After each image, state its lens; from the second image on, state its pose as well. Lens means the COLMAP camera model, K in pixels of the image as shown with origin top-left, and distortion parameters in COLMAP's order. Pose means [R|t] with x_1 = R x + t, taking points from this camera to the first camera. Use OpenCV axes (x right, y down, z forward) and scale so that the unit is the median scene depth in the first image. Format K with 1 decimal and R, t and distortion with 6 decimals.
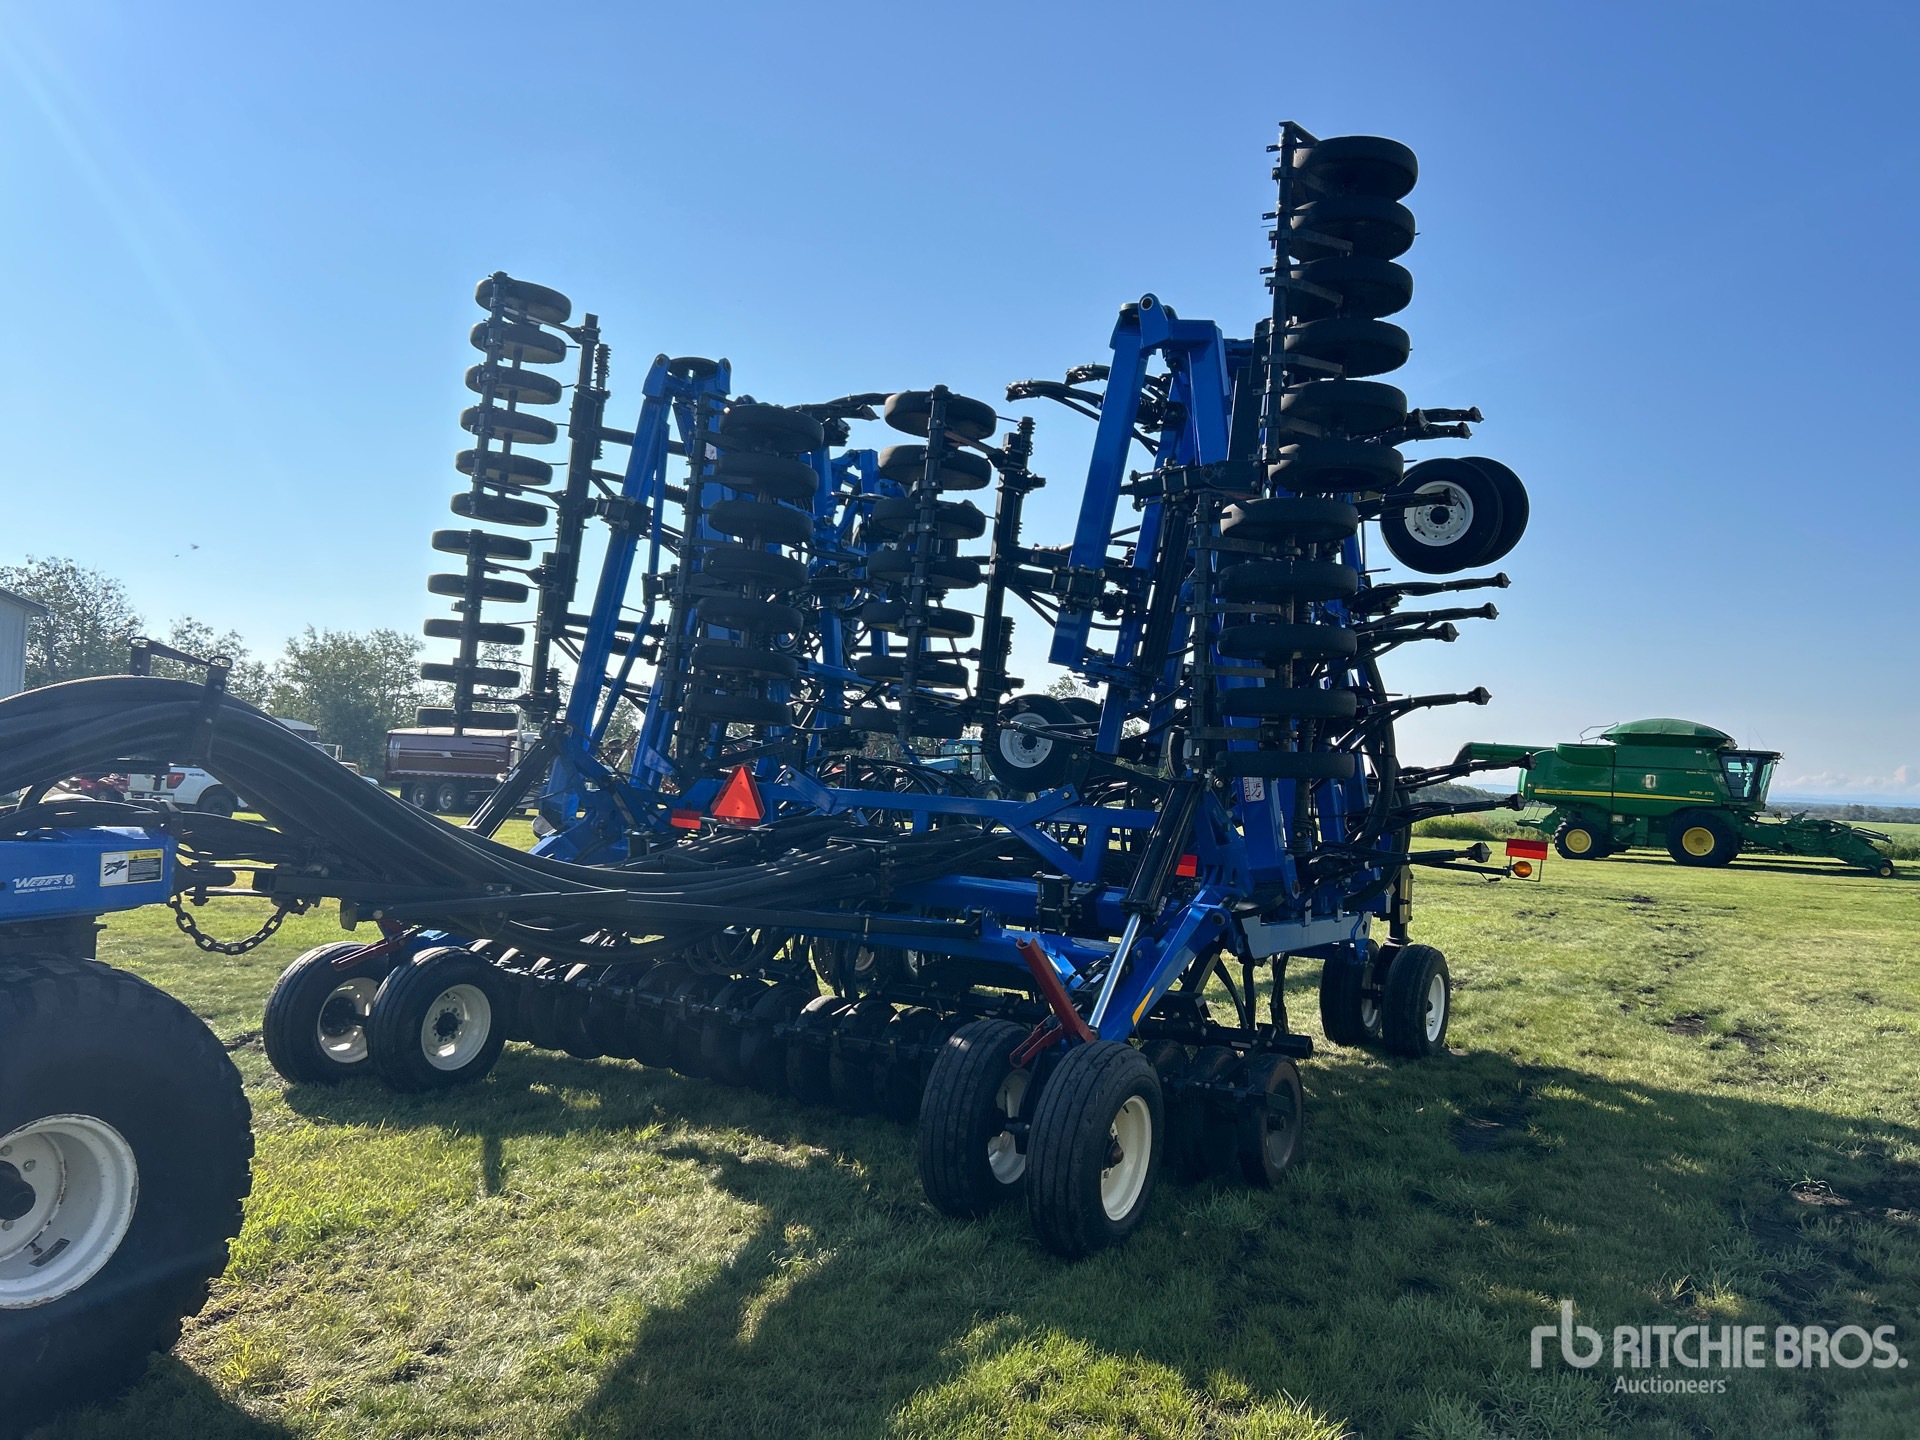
lens RADIAL K [[1447.1, 0, 951.7], [0, 1447.1, 710.7], [0, 0, 1]] dist [0.041059, -0.026783]
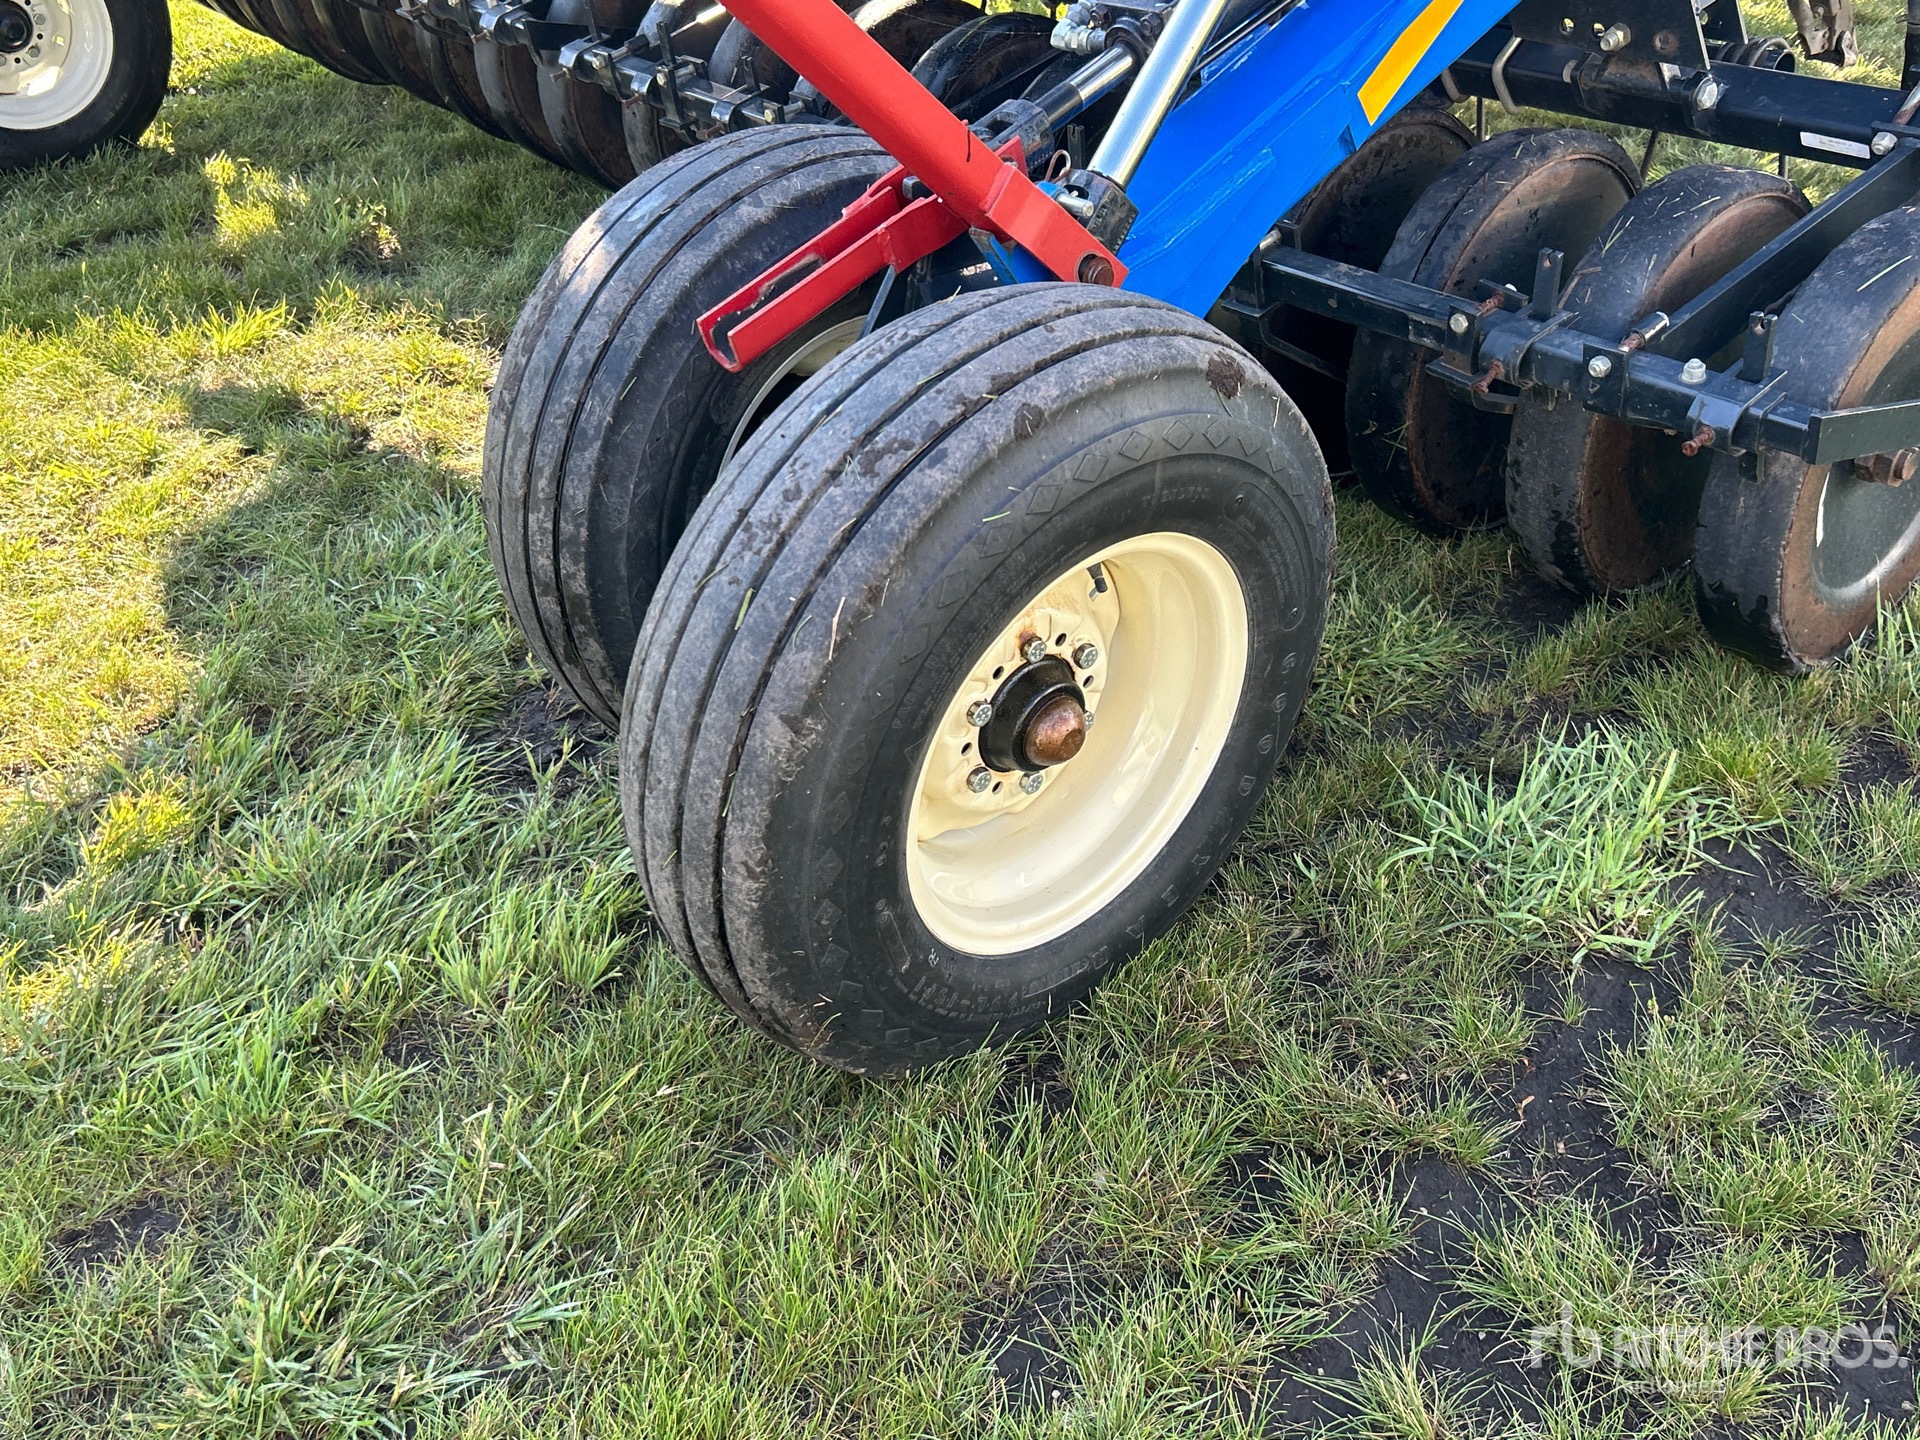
lens RADIAL K [[1769.8, 0, 941.9], [0, 1769.8, 728.5], [0, 0, 1]] dist [-0.000751, -0.015684]
pose [[0.942736, 0.113936, -0.313477, 0.184293], [0.104511, 0.791613, 0.602018, 0.110197], [0.316744, -0.600306, 0.734375, 0.733425]]
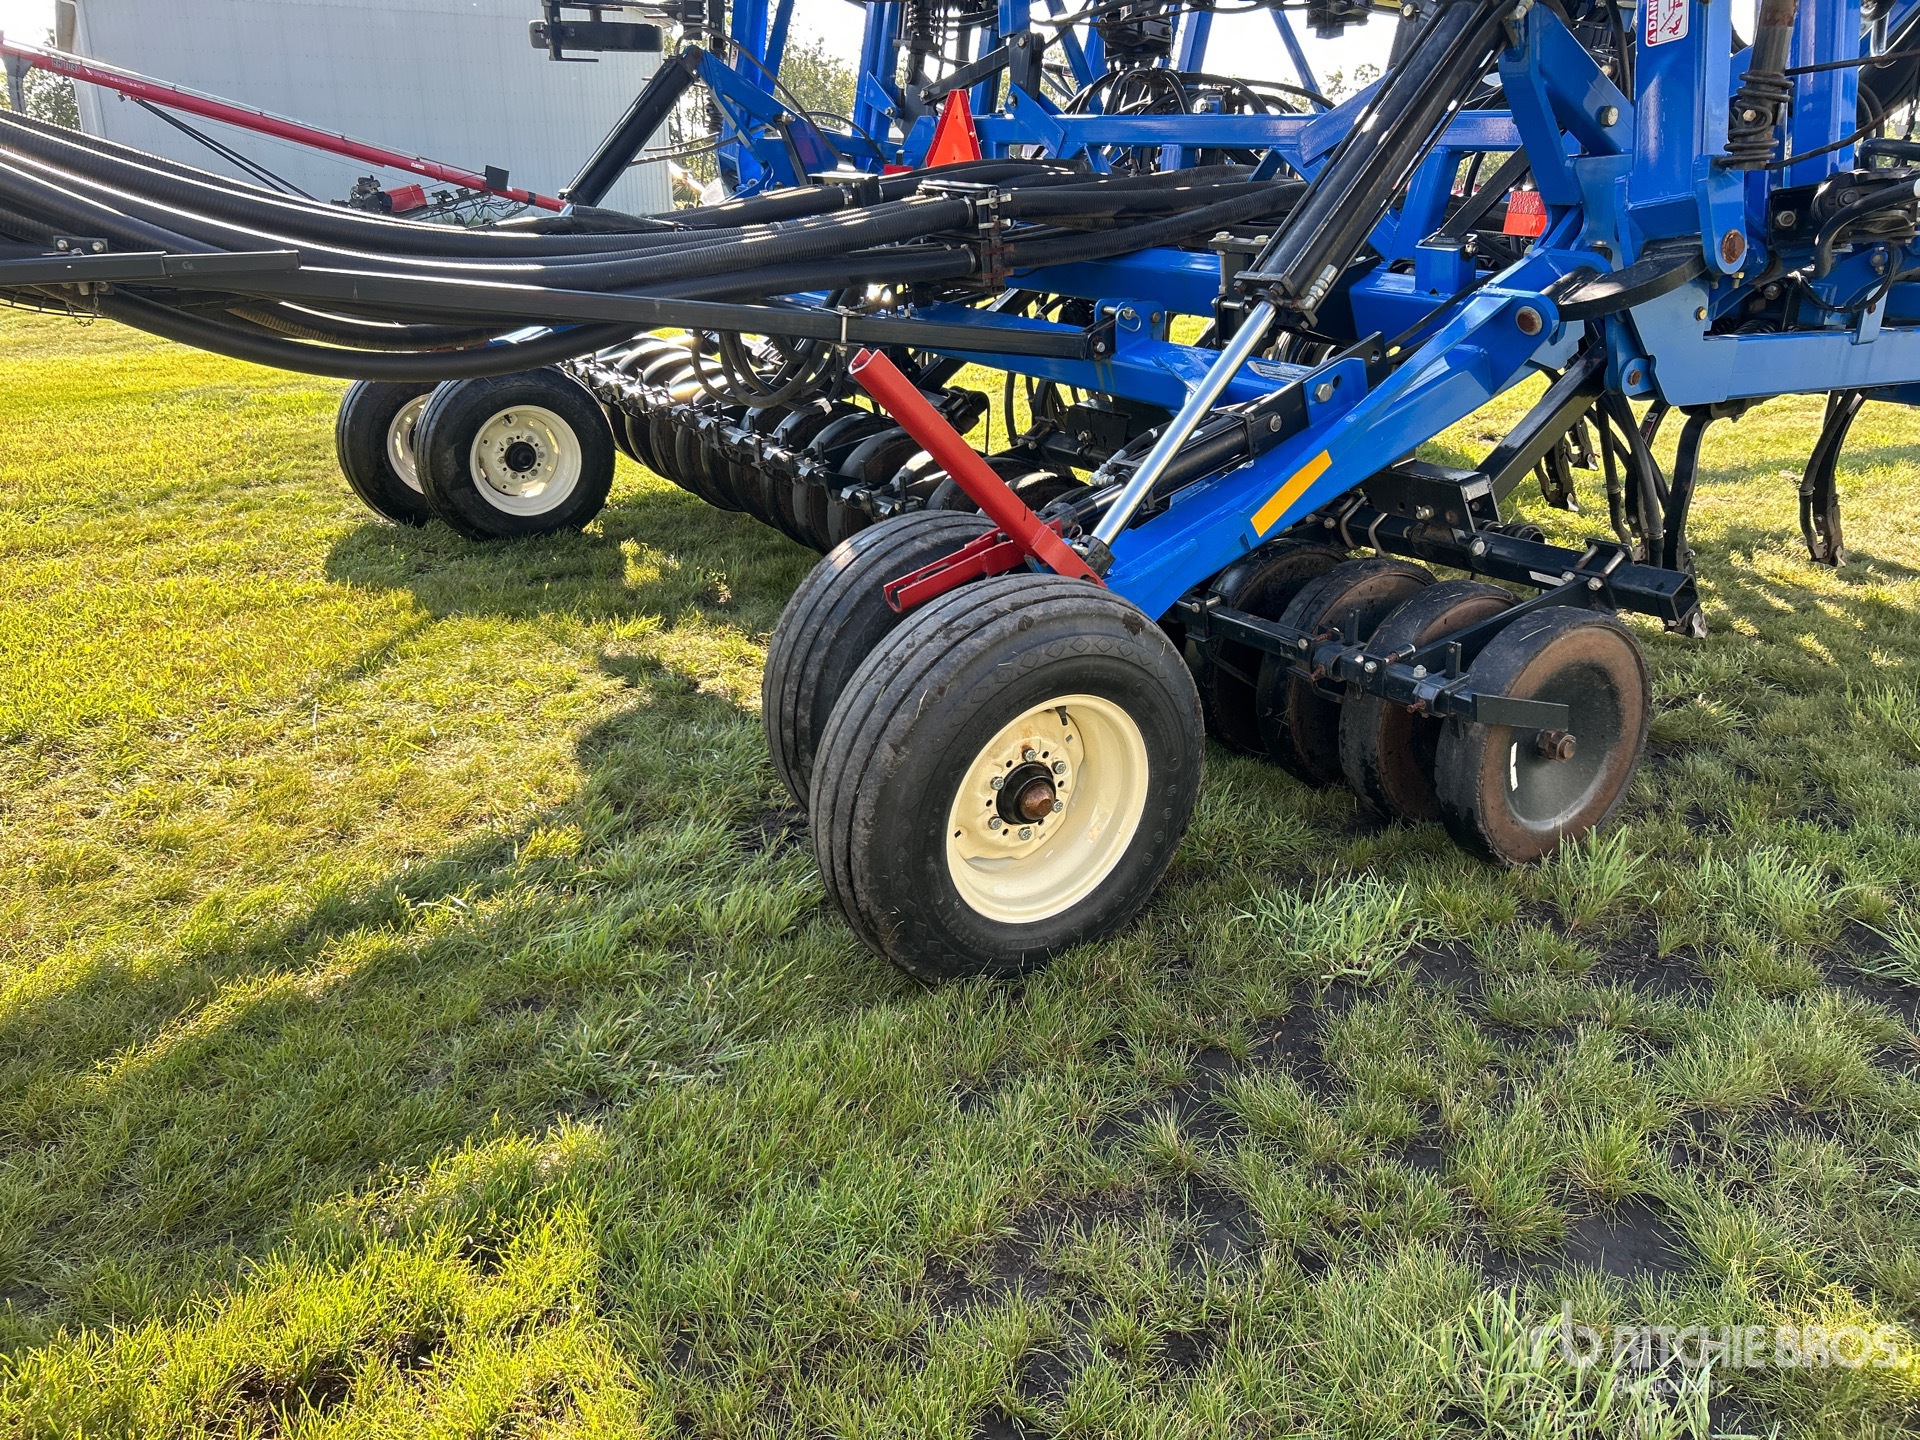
lens RADIAL K [[1467.8, 0, 956.8], [0, 1467.8, 719.4], [0, 0, 1]] dist [0.008406, -0.000934]
pose [[0.888811, 0.120629, -0.442113, 0.291937], [0.057114, 0.928056, 0.368037, 0.092196], [0.454702, -0.352366, 0.817976, 0.568754]]
